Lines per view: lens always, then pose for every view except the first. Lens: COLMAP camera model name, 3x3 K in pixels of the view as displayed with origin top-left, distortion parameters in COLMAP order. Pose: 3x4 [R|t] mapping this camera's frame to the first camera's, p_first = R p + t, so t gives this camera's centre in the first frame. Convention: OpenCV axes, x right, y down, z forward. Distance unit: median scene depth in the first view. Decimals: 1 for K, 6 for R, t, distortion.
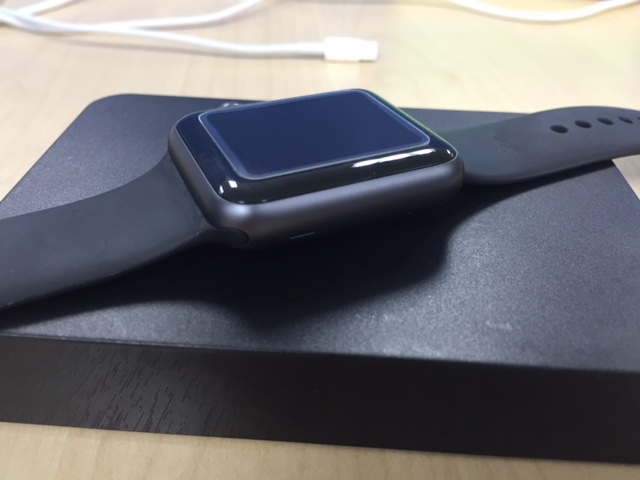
lens RADIAL K [[578.7, 0, 320.0], [0, 578.7, 240.0], [0, 0, 1]] dist [0.045934, -0.147655]
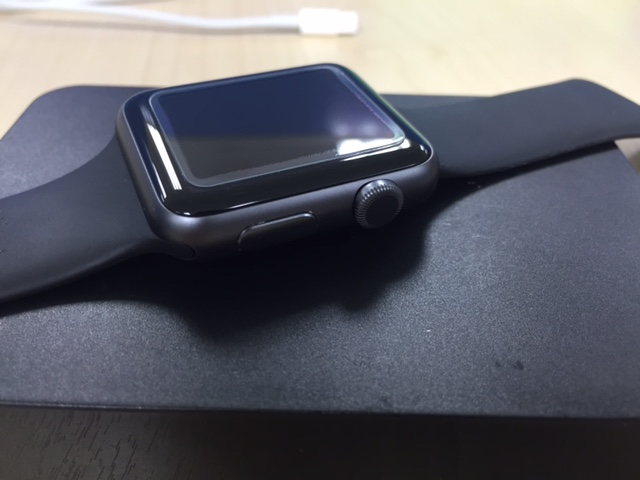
lens RADIAL K [[578.7, 0, 320.0], [0, 578.7, 240.0], [0, 0, 1]] dist [0.045934, -0.147655]
pose [[0.999144, -0.031422, 0.026890, 0.008116], [0.029767, 0.997761, 0.059897, -0.079152], [-0.028711, -0.059045, 0.997842, 0.126985]]
